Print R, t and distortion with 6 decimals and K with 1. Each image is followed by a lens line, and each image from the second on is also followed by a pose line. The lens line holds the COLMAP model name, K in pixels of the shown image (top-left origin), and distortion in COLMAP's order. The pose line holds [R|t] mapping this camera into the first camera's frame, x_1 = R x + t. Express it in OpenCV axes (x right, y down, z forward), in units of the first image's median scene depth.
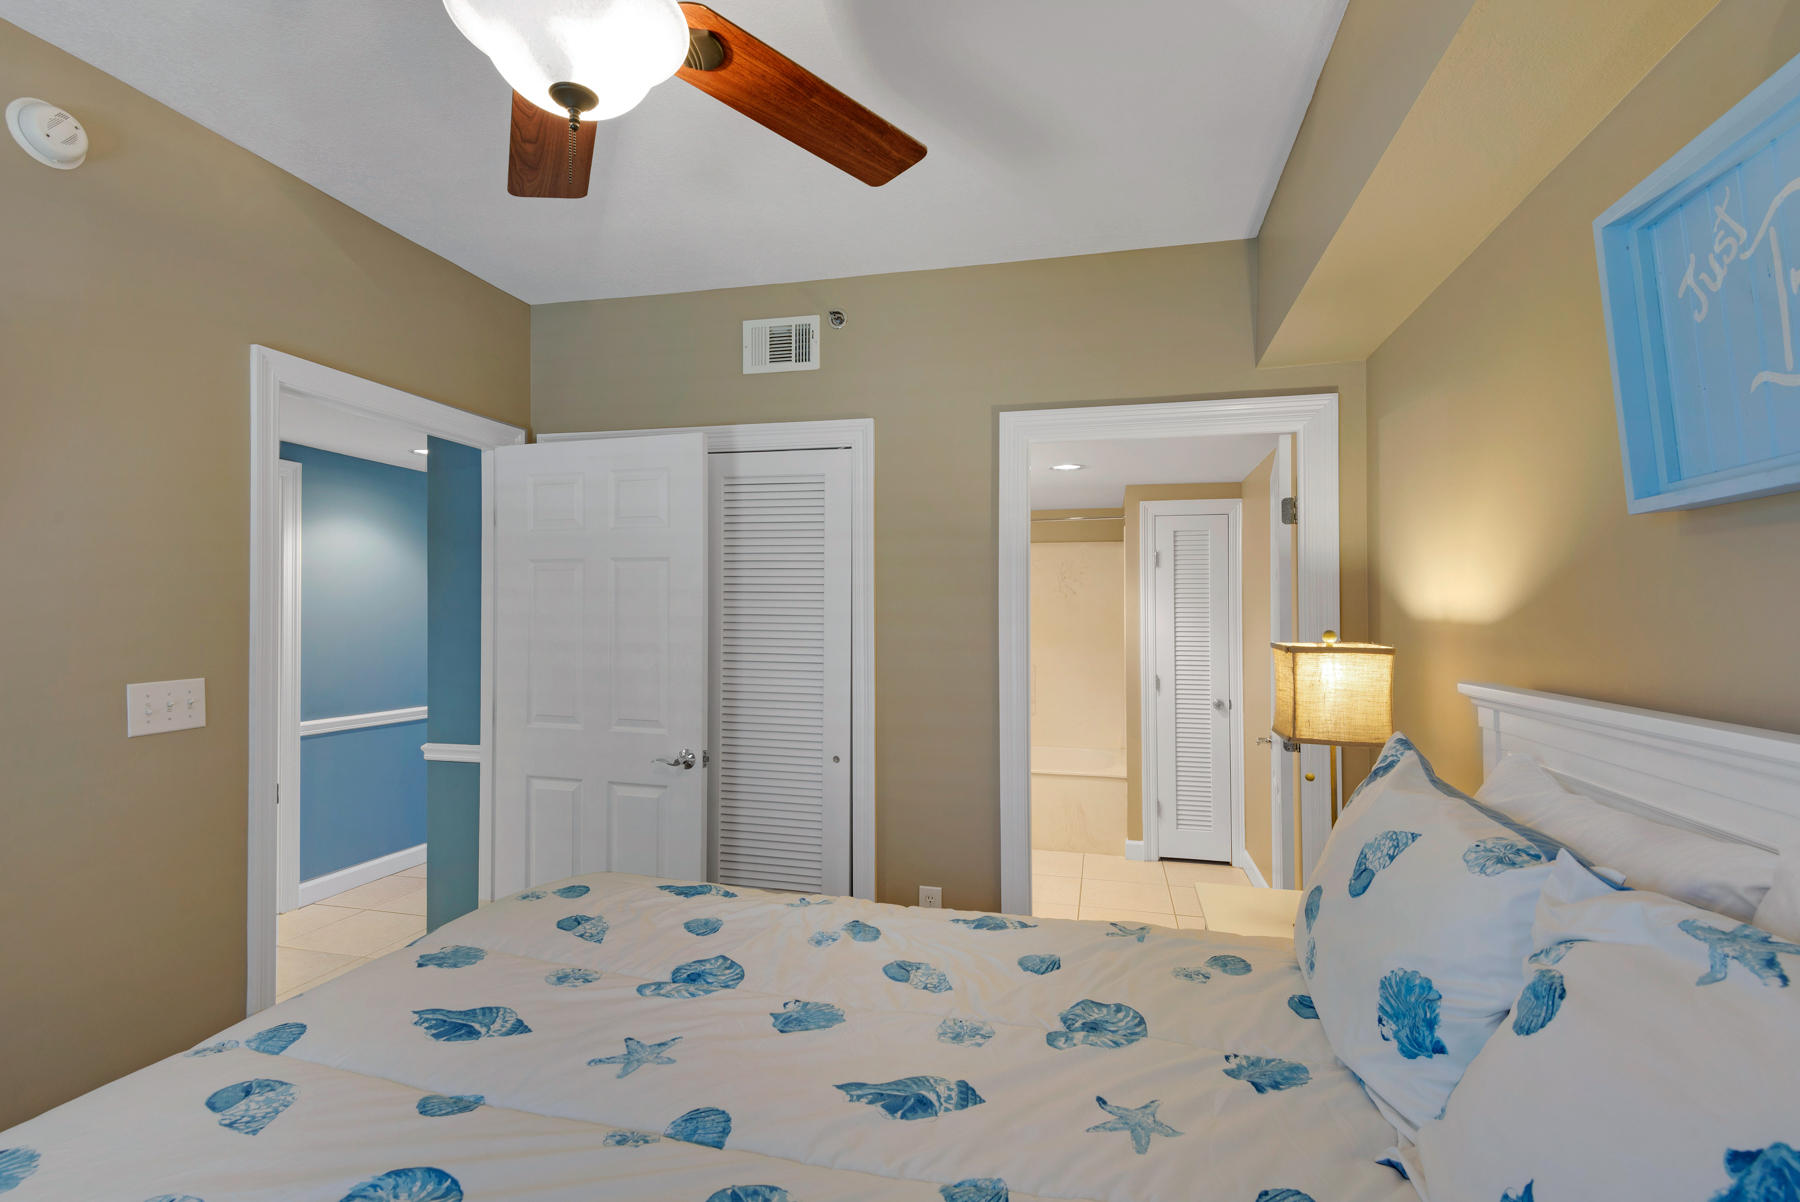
lens RADIAL K [[833.5, 0, 896.0], [0, 833.5, 618.6], [0, 0, 1]] dist [0.030351, -0.014619]
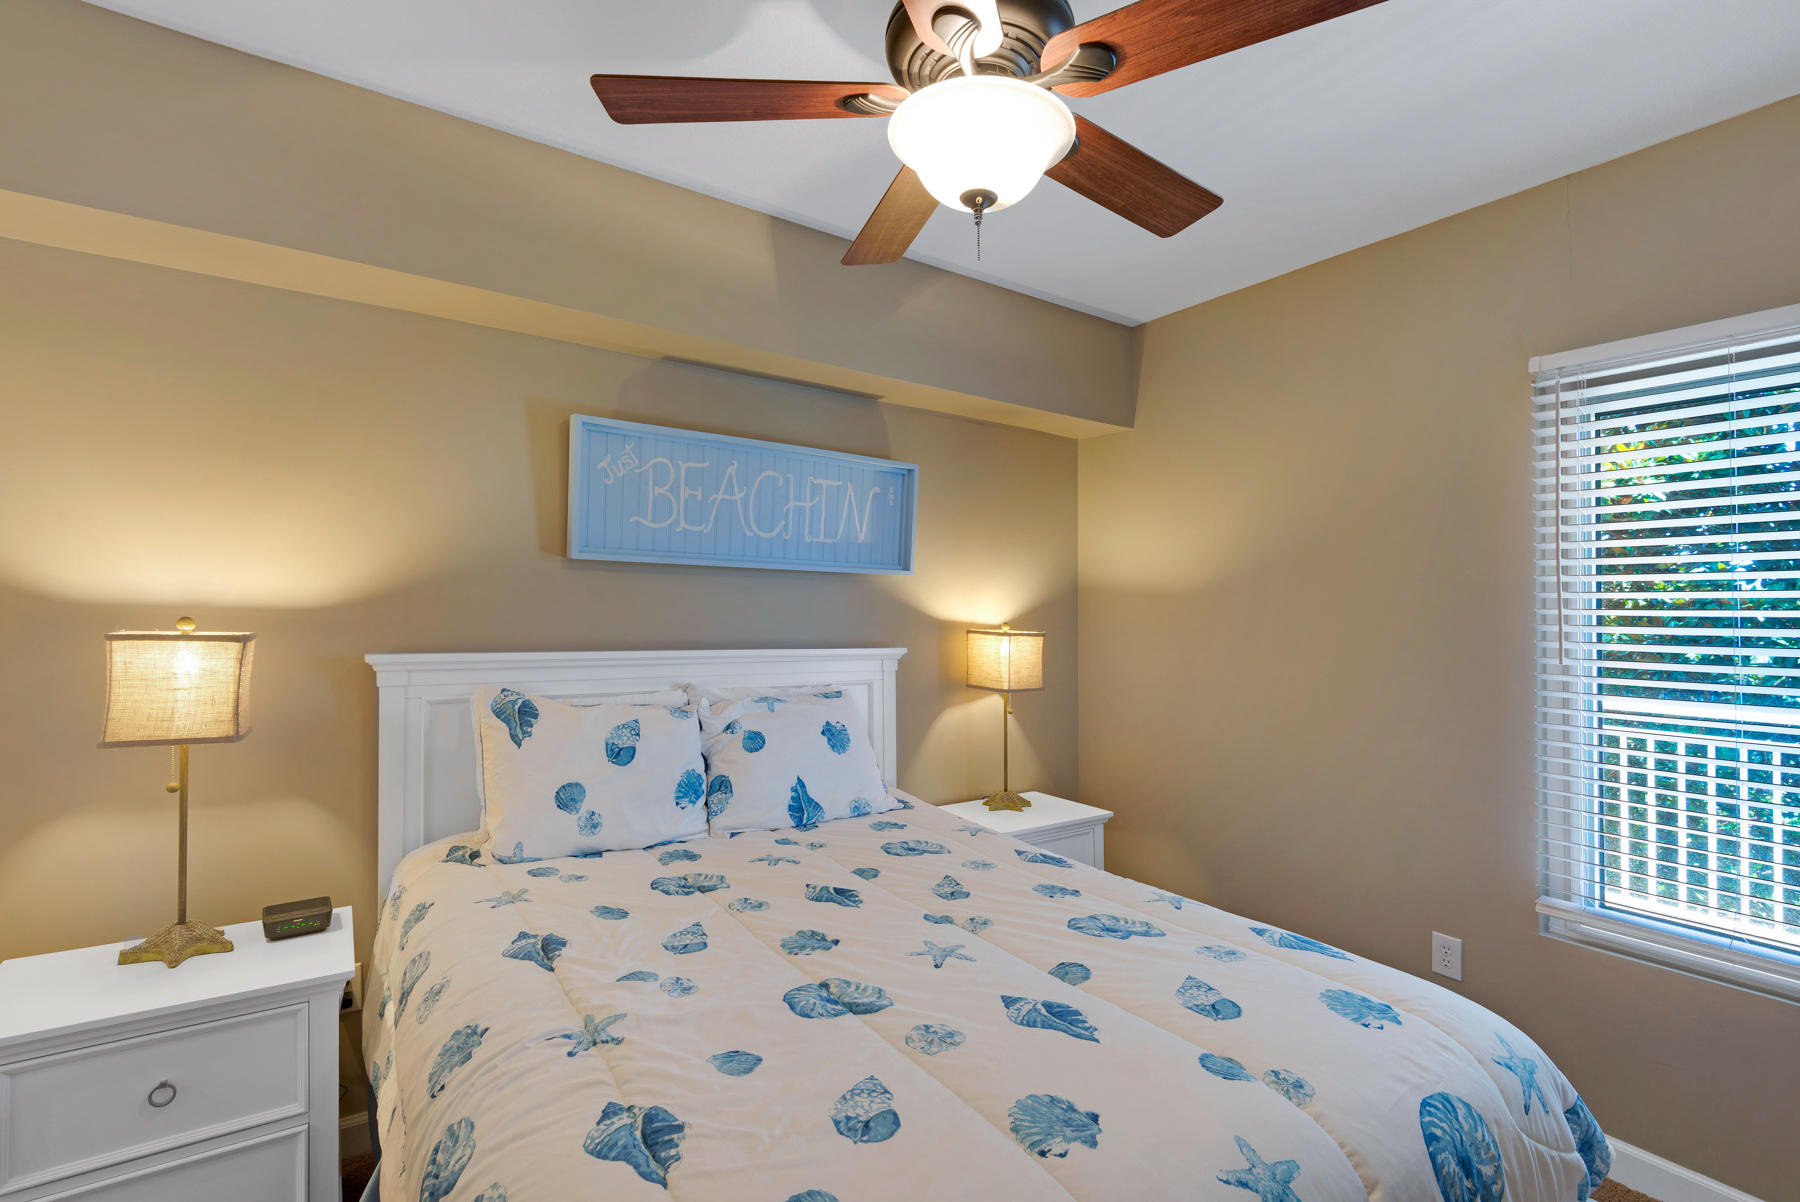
lens RADIAL K [[833.5, 0, 909.5], [0, 833.5, 594.1], [0, 0, 1]] dist [0.030351, -0.014619]
pose [[-0.755944, -0.001700, 0.654634, -0.989846], [-0.018577, 0.999650, -0.018857, -0.010111], [-0.654372, -0.026416, -0.755711, 1.795517]]
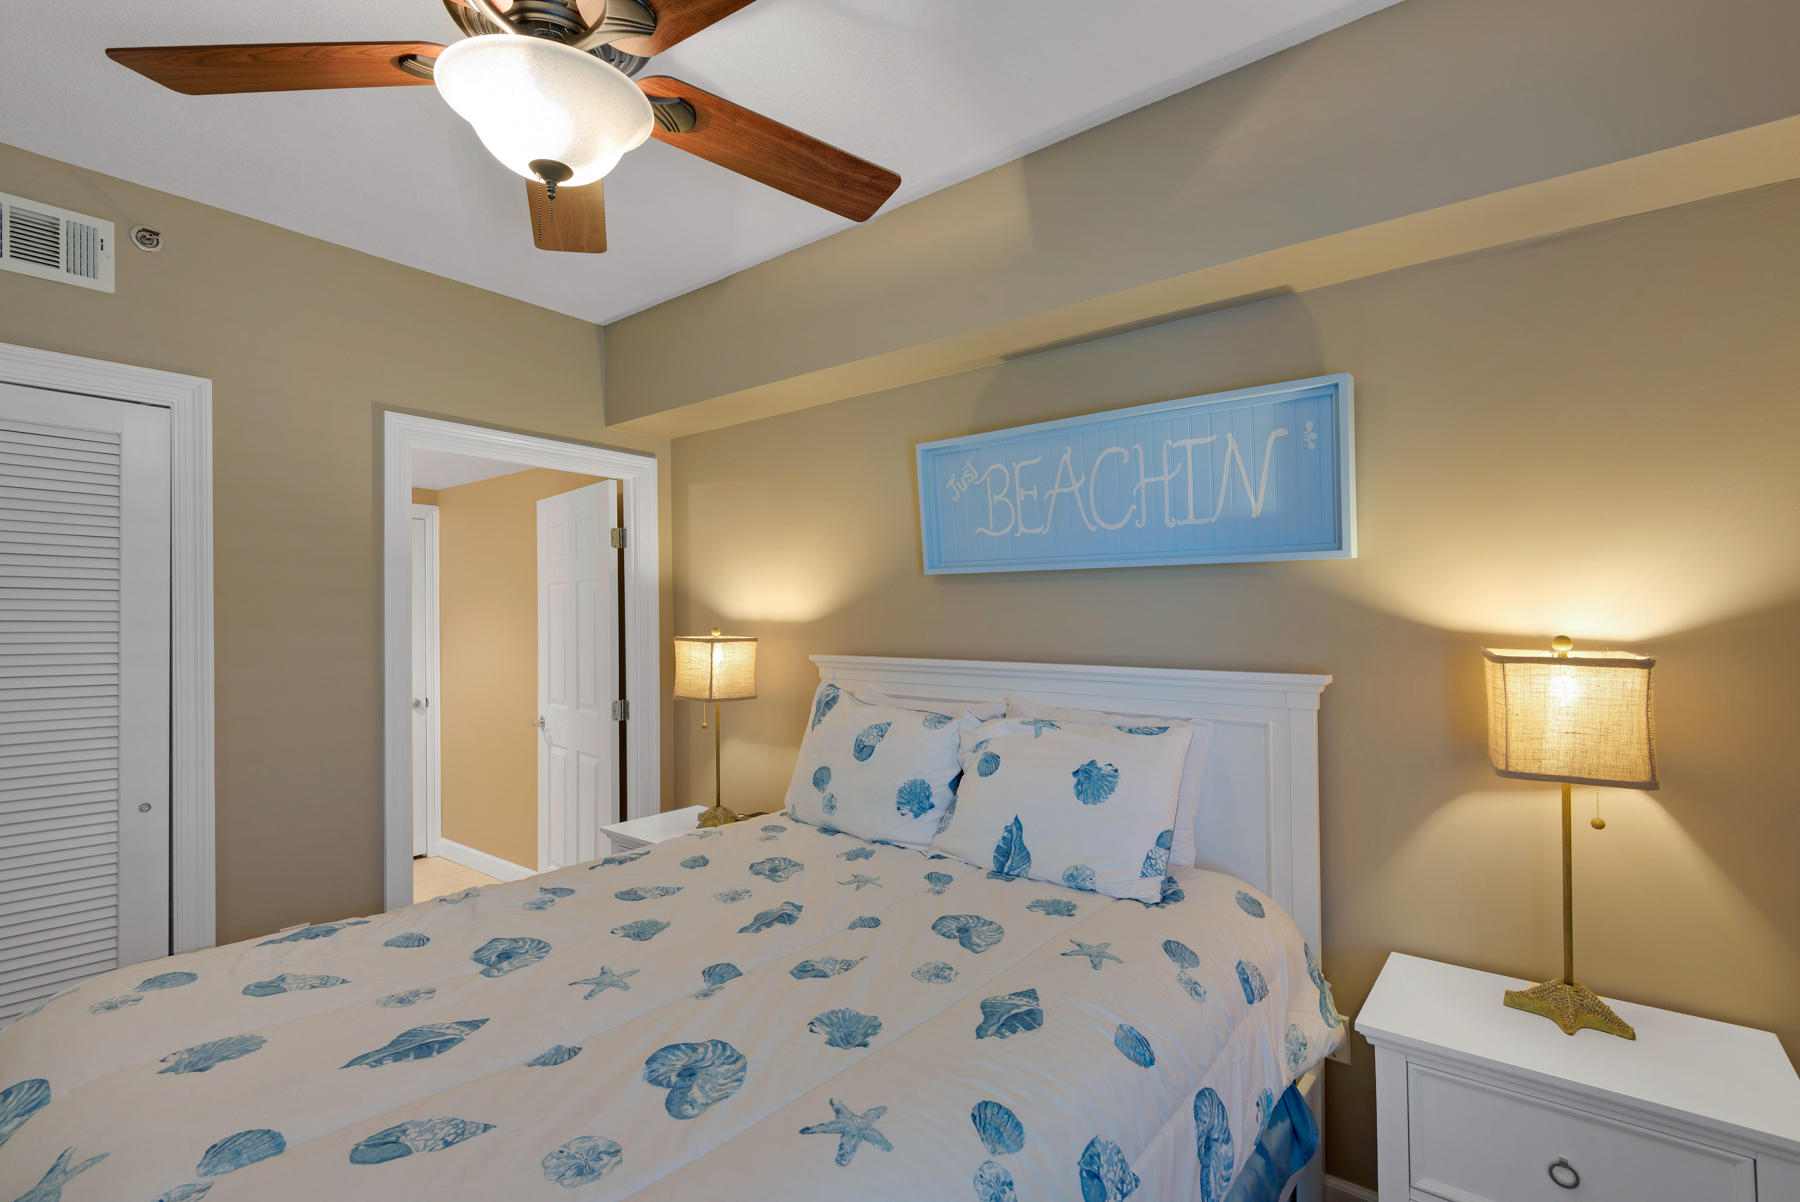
lens RADIAL K [[833.5, 0, 898.0], [0, 833.5, 613.7], [0, 0, 1]] dist [0.030351, -0.014619]
pose [[0.426892, -0.000469, 0.904302, -1.092032], [0.005155, 0.999985, -0.001915, -0.010324], [-0.904288, 0.005479, 0.426888, 0.079400]]
